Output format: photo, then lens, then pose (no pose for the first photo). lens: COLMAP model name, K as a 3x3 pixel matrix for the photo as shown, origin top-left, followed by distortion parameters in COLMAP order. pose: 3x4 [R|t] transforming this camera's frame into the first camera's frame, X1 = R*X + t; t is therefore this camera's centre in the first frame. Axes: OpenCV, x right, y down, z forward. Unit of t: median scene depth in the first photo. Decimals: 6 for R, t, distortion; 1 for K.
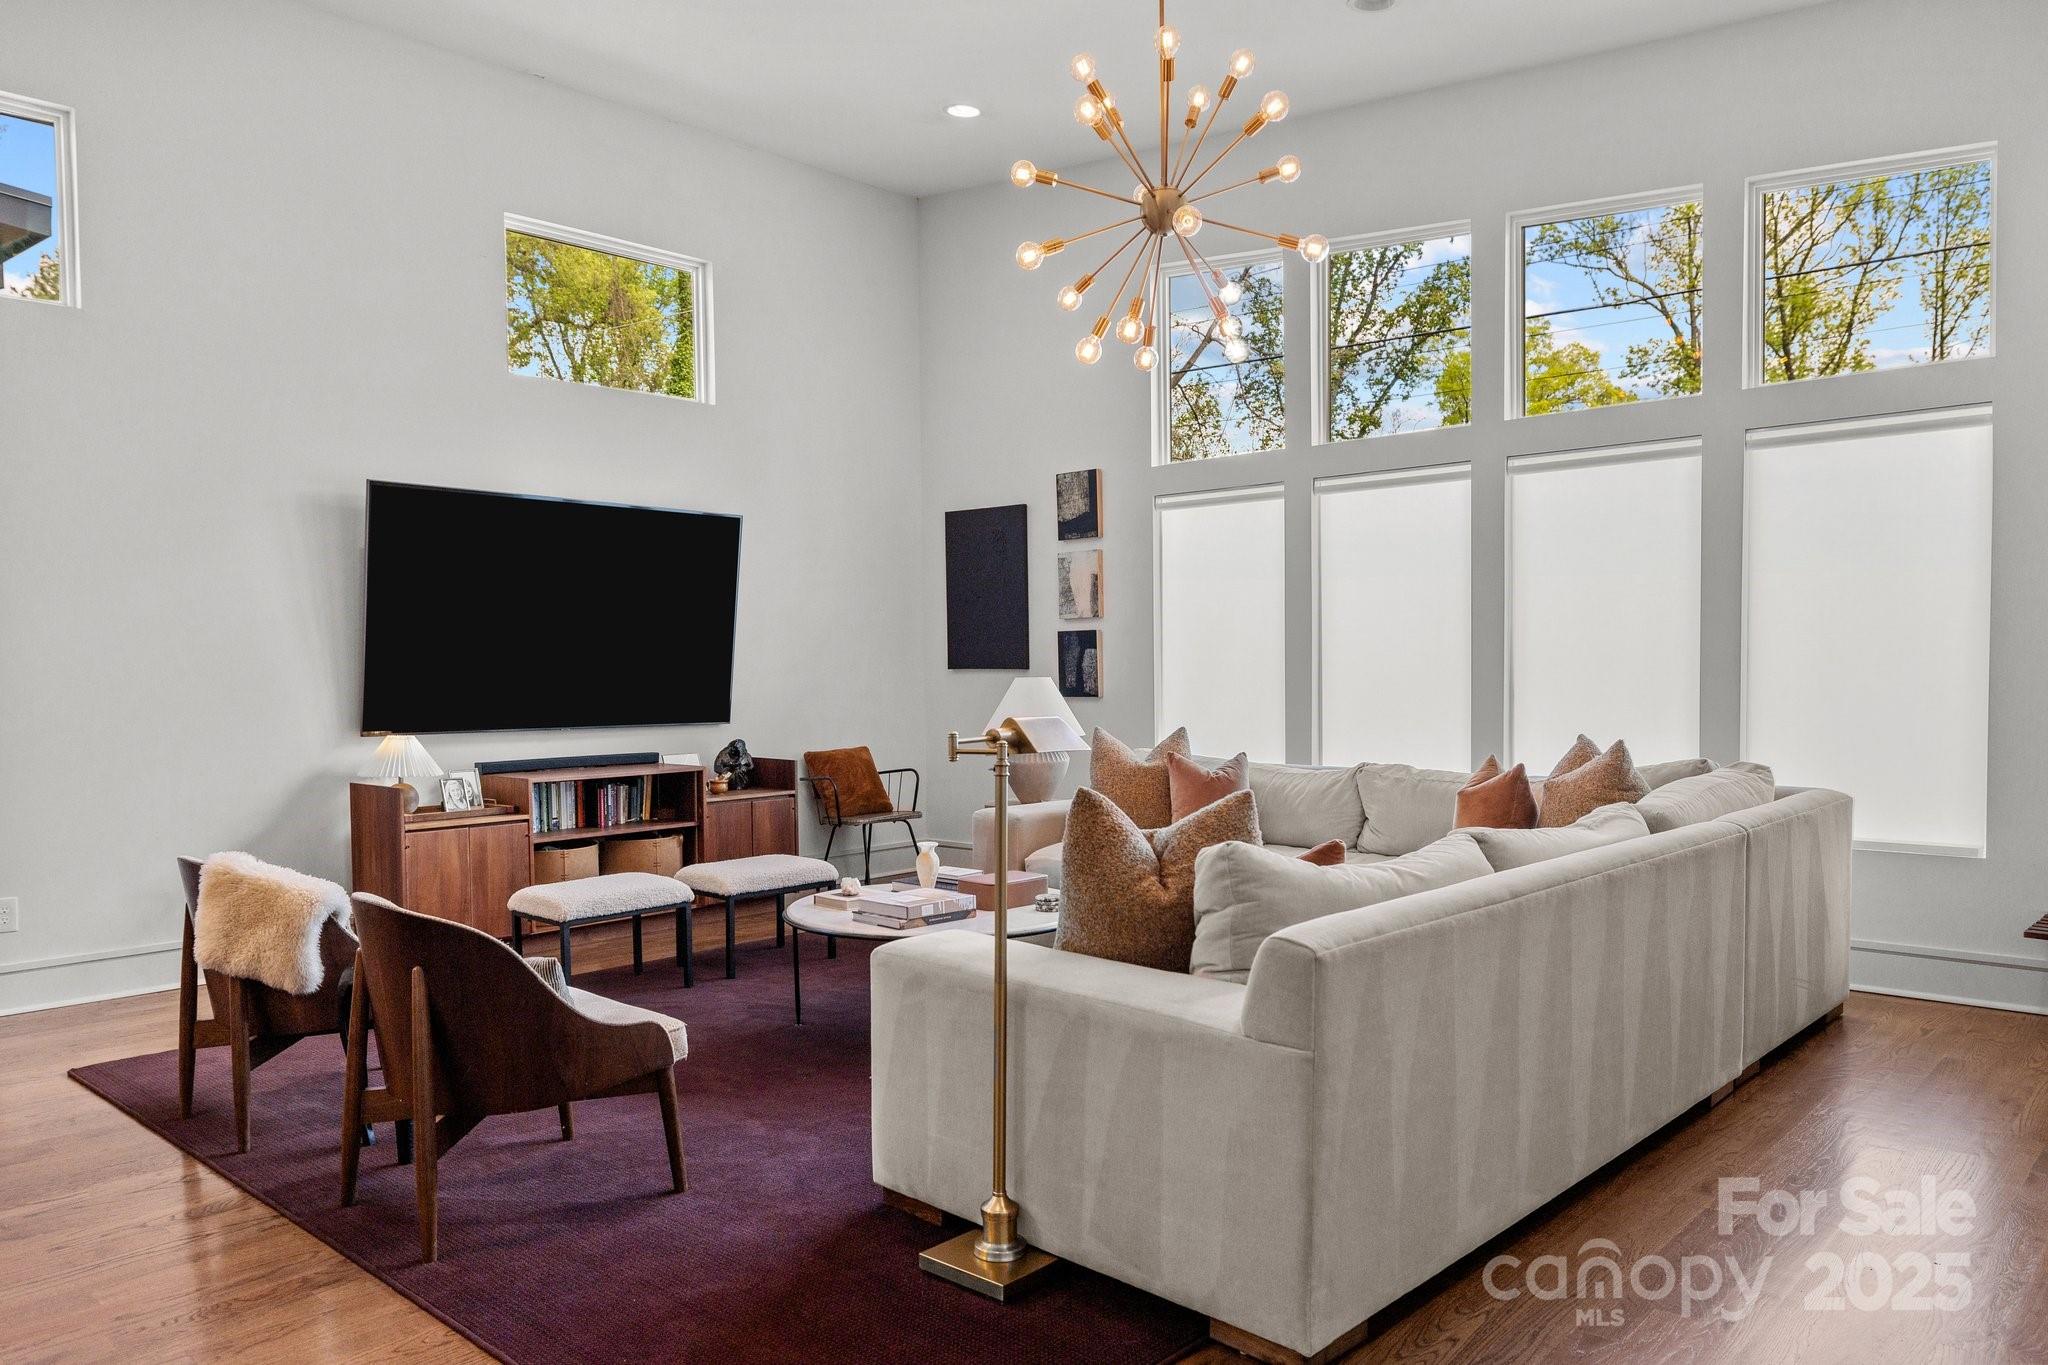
lens RADIAL K [[1406.8, 0, 1037.8], [0, 1406.8, 697.0], [0, 0, 1]] dist [0.011410, 0.001215]
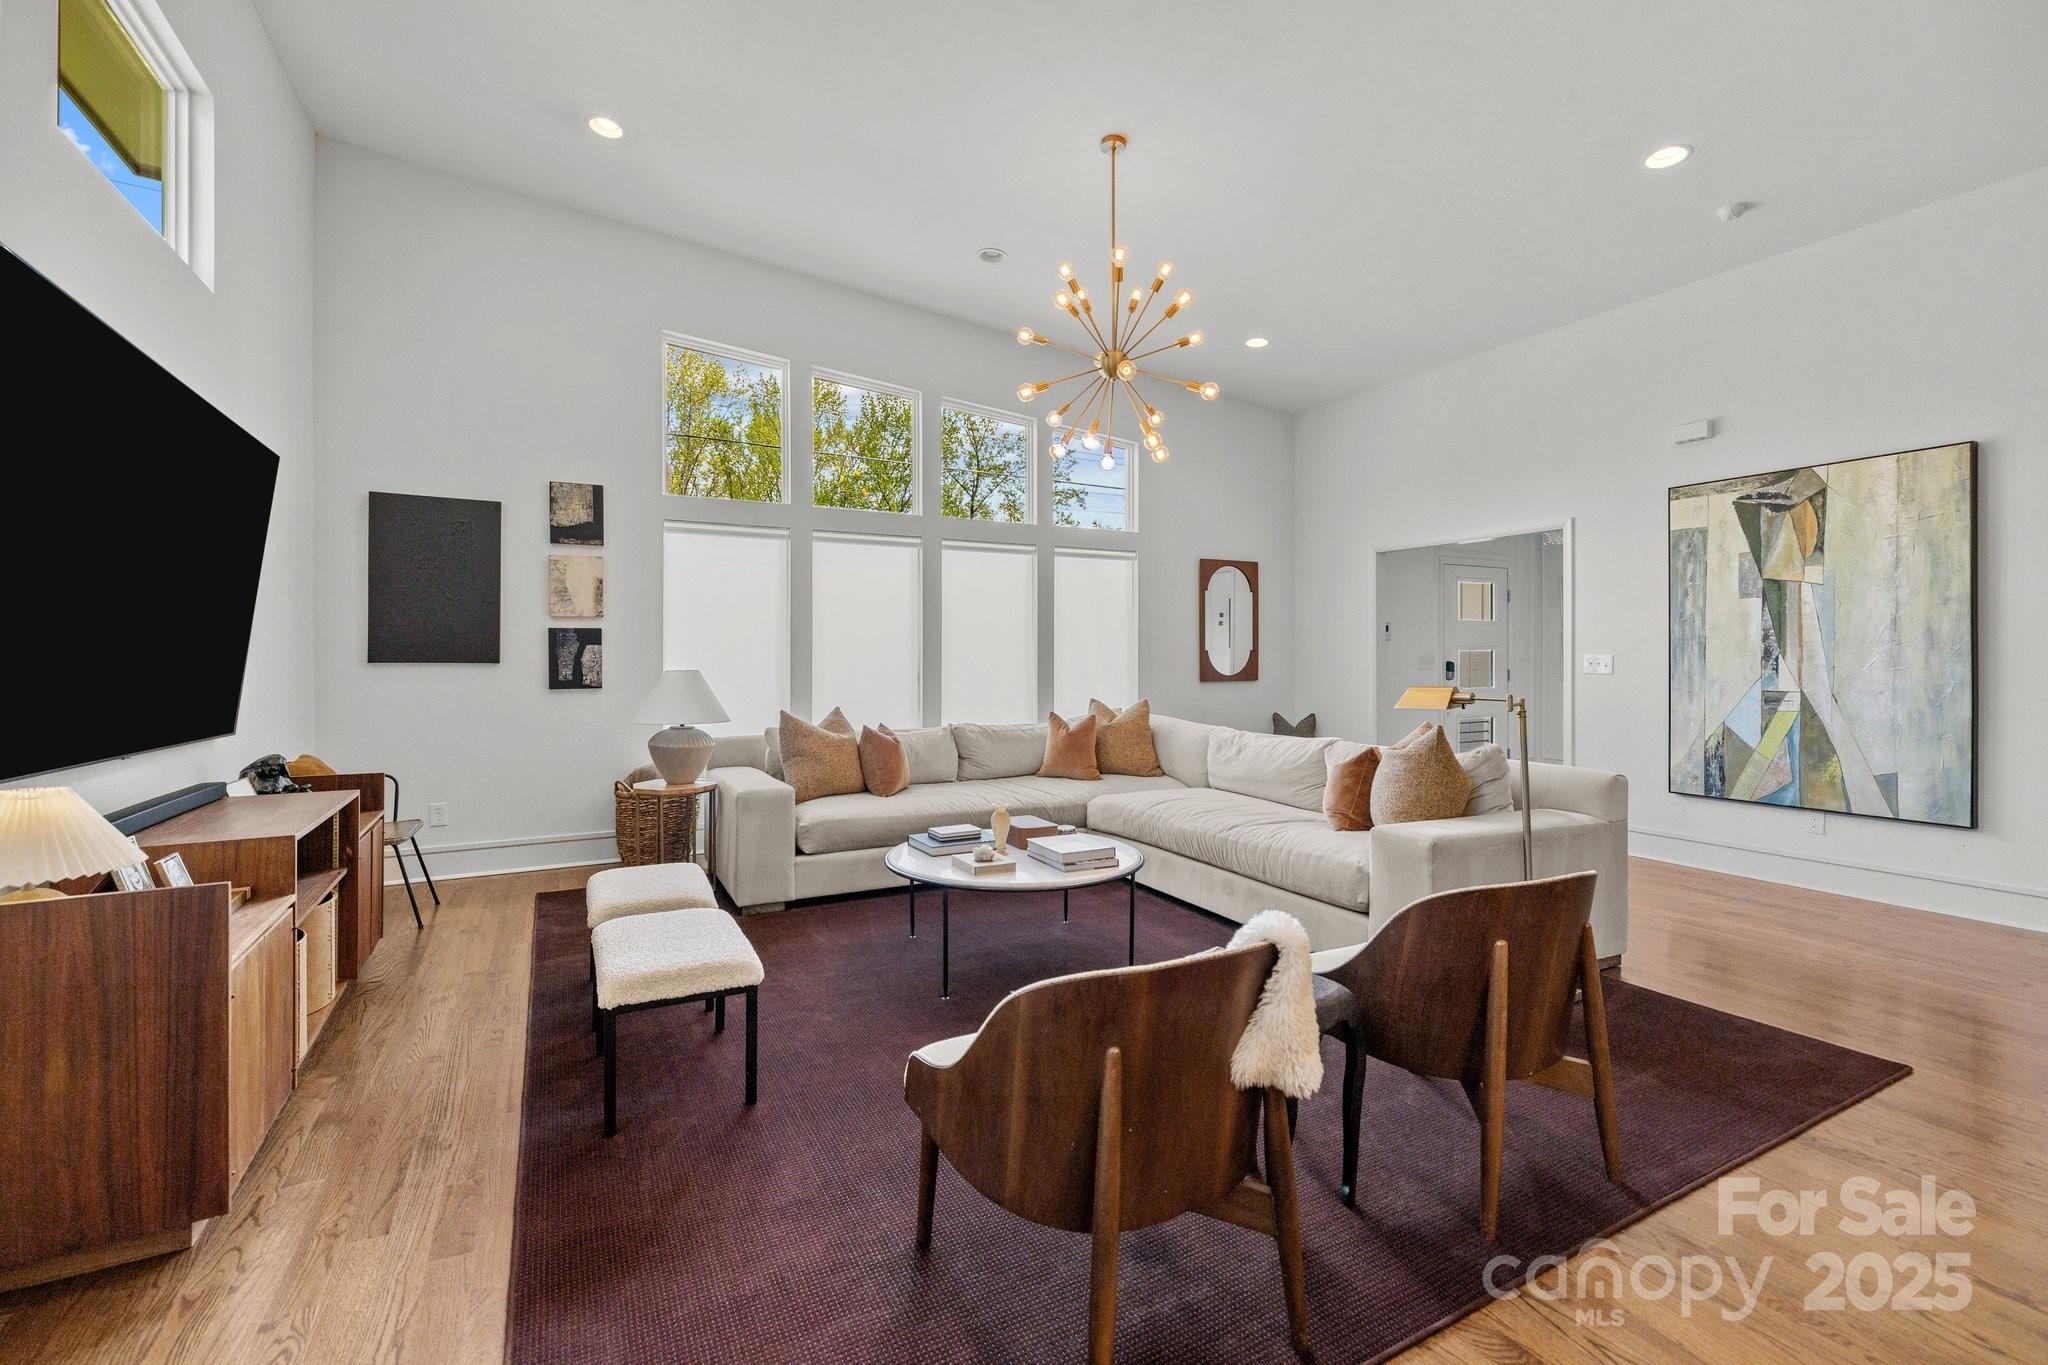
lens RADIAL K [[860.4, 0, 1015.5], [0, 860.4, 665.6], [0, 0, 1]] dist [0.000047, -0.001198]
pose [[0.325931, 0.012563, 0.945310, -0.497362], [0.016964, 0.999673, -0.019135, 0.000418], [-0.945241, 0.022273, 0.325611, 0.464610]]
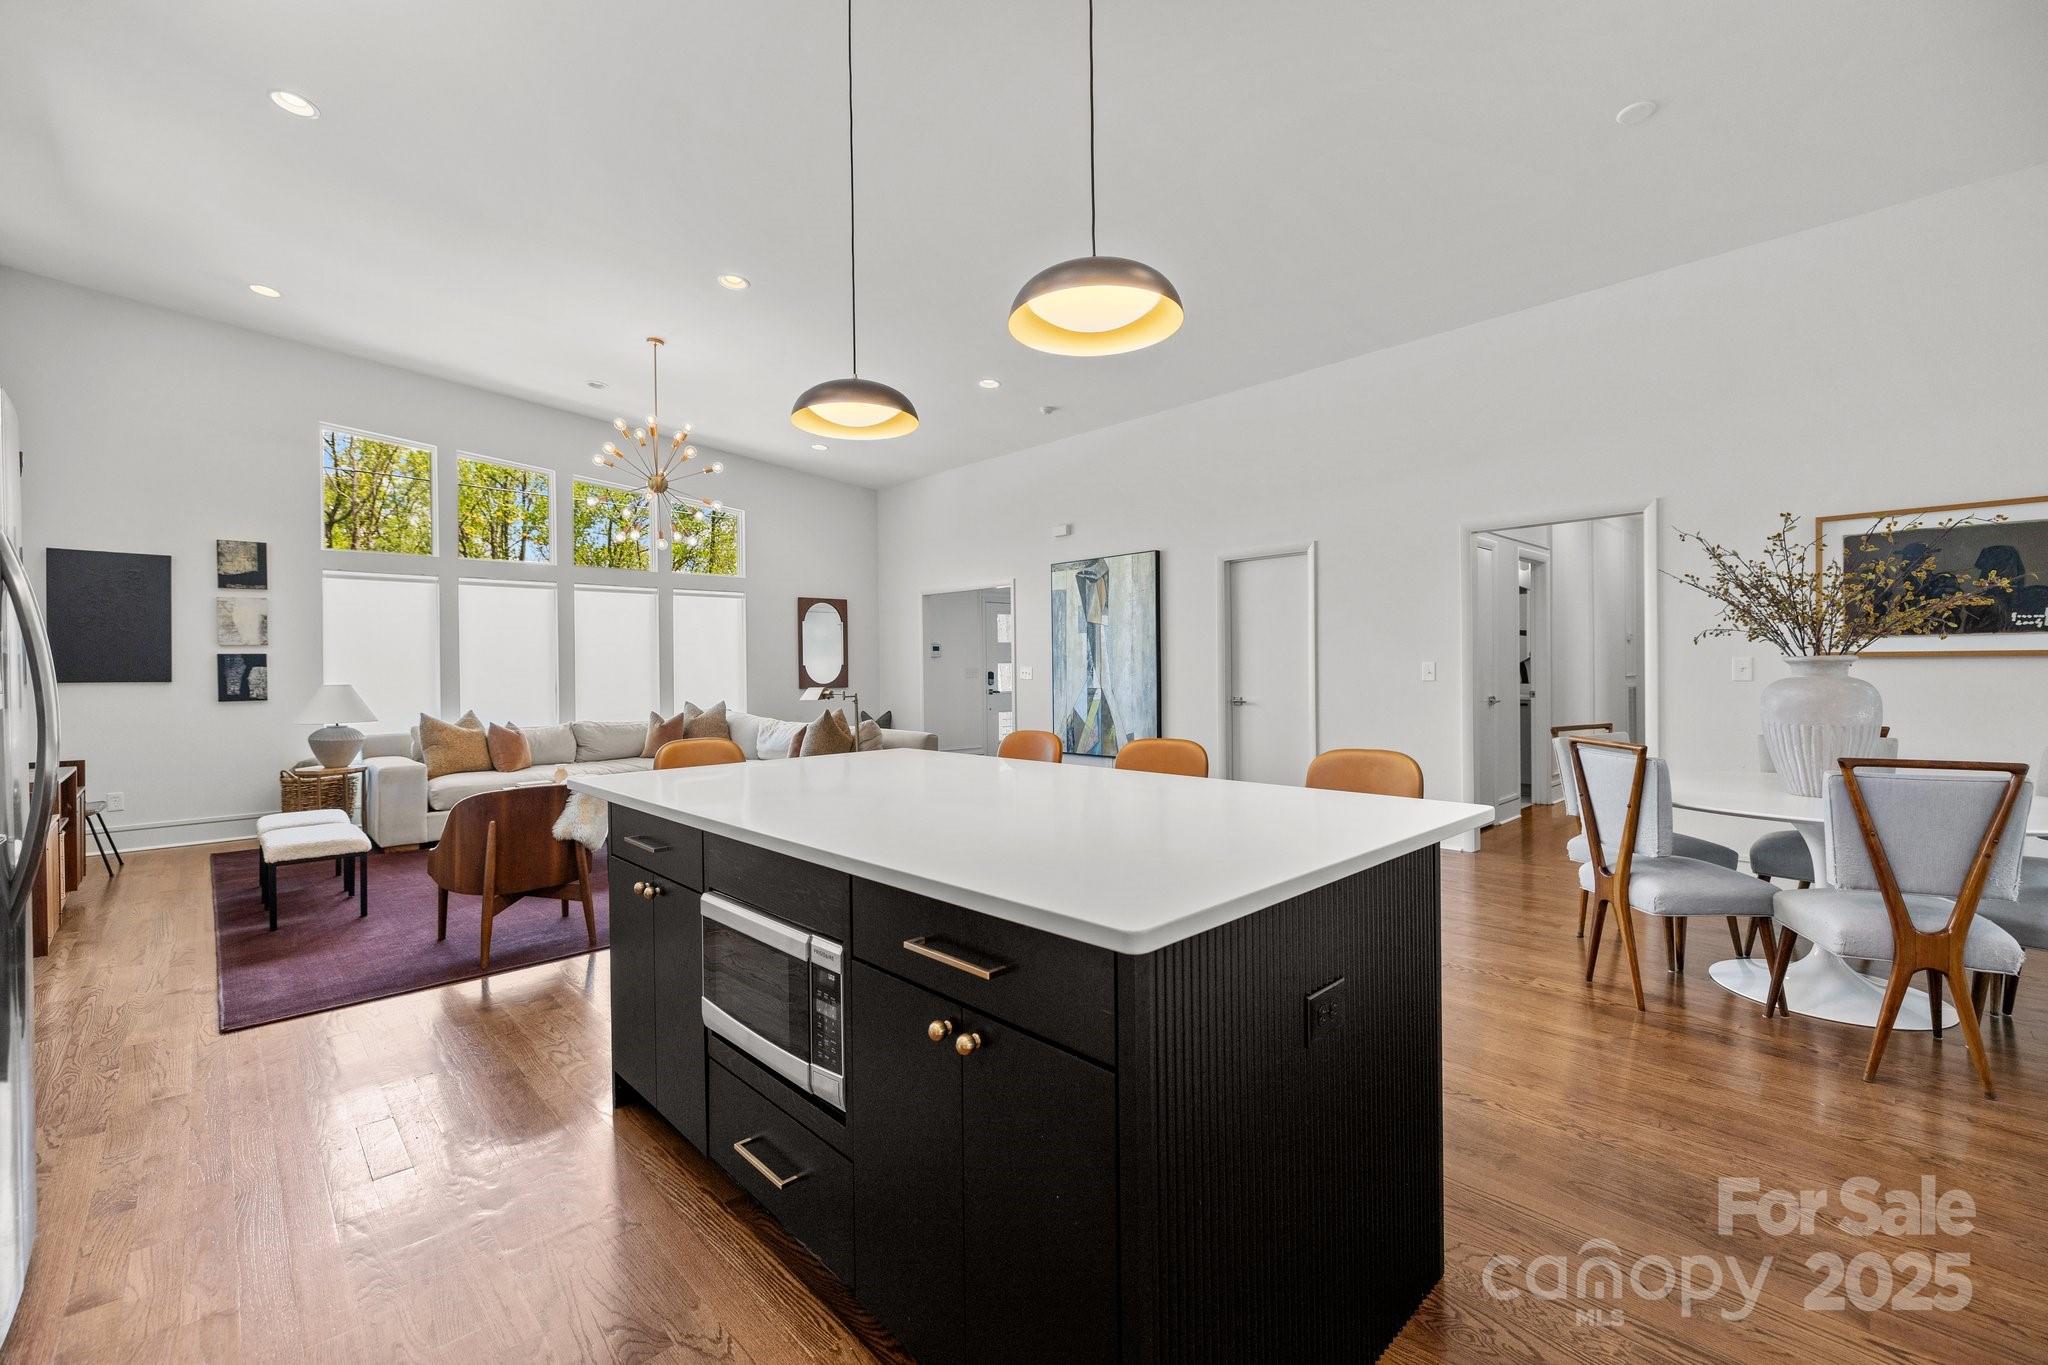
lens RADIAL K [[860.4, 0, 1018.6], [0, 860.4, 678.1], [0, 0, 1]] dist [0.000047, -0.001198]
pose [[0.064981, 0.009070, 0.997845, -0.786770], [0.033210, 0.999385, -0.011246, 0.012458], [-0.997334, 0.033870, 0.064640, 0.173518]]
